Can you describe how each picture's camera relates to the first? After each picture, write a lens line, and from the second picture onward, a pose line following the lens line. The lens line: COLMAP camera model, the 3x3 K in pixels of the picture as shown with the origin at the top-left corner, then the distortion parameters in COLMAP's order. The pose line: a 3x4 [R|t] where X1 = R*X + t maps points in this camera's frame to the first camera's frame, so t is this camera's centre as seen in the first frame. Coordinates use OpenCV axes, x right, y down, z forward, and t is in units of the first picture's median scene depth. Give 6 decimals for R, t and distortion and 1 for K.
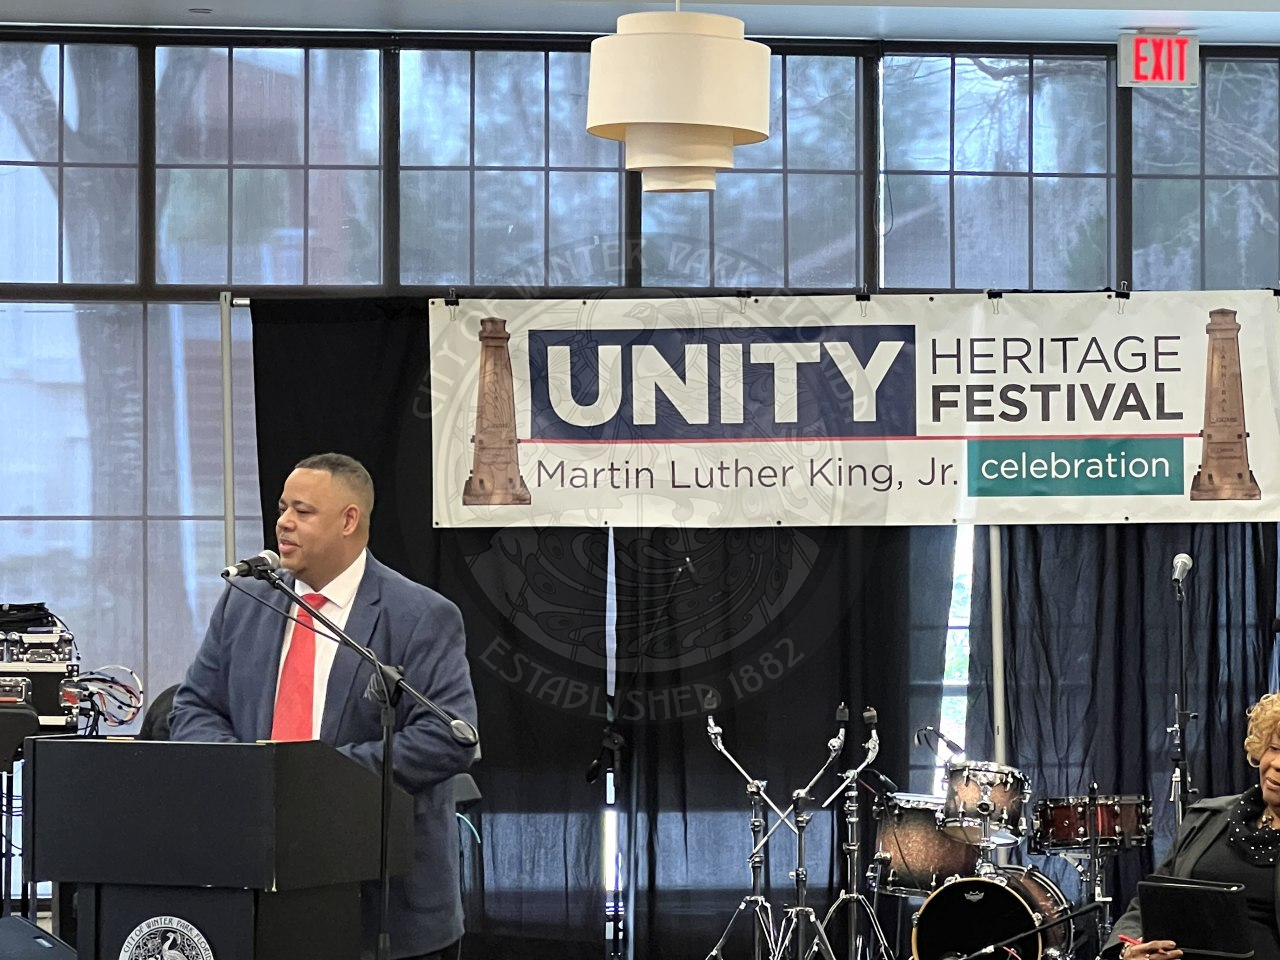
lens RADIAL K [[4589.4, 0, 640.2], [0, 4589.4, 479.1], [0, 0, 1]] dist [-0.212881, 0.000000]
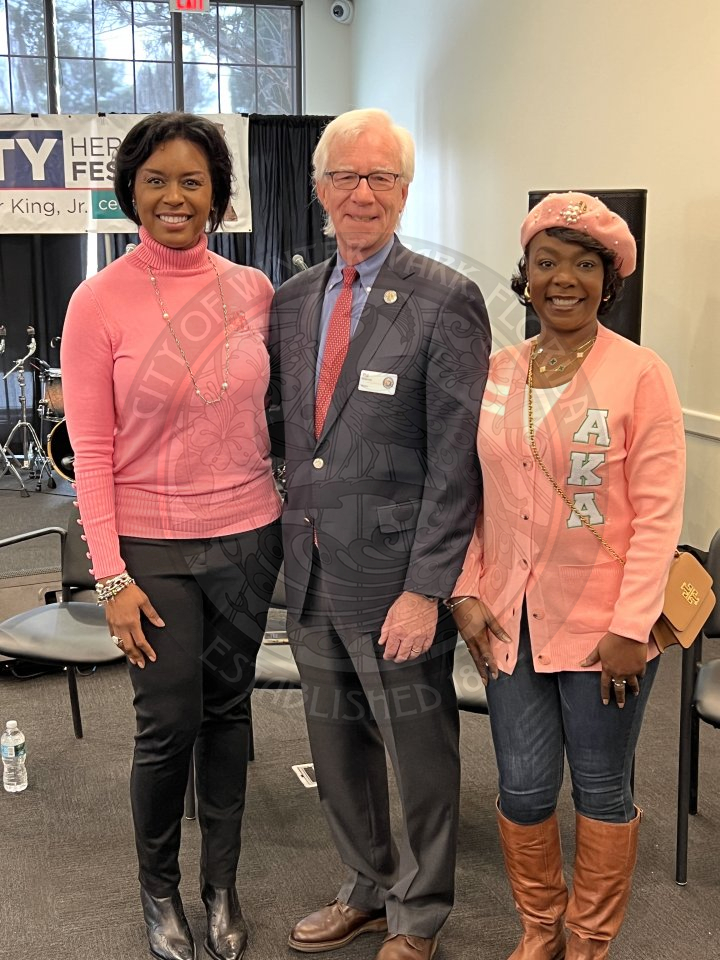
lens RADIAL K [[1314.6, 0, 359.8], [0, 1314.6, 479.9], [0, 0, 1]] dist [-0.047477, 0.000000]
pose [[0.987183, -0.021452, 0.158147, 0.094083], [-0.007884, 0.983160, 0.182574, 0.010580], [-0.159400, -0.181481, 0.970390, 0.405396]]
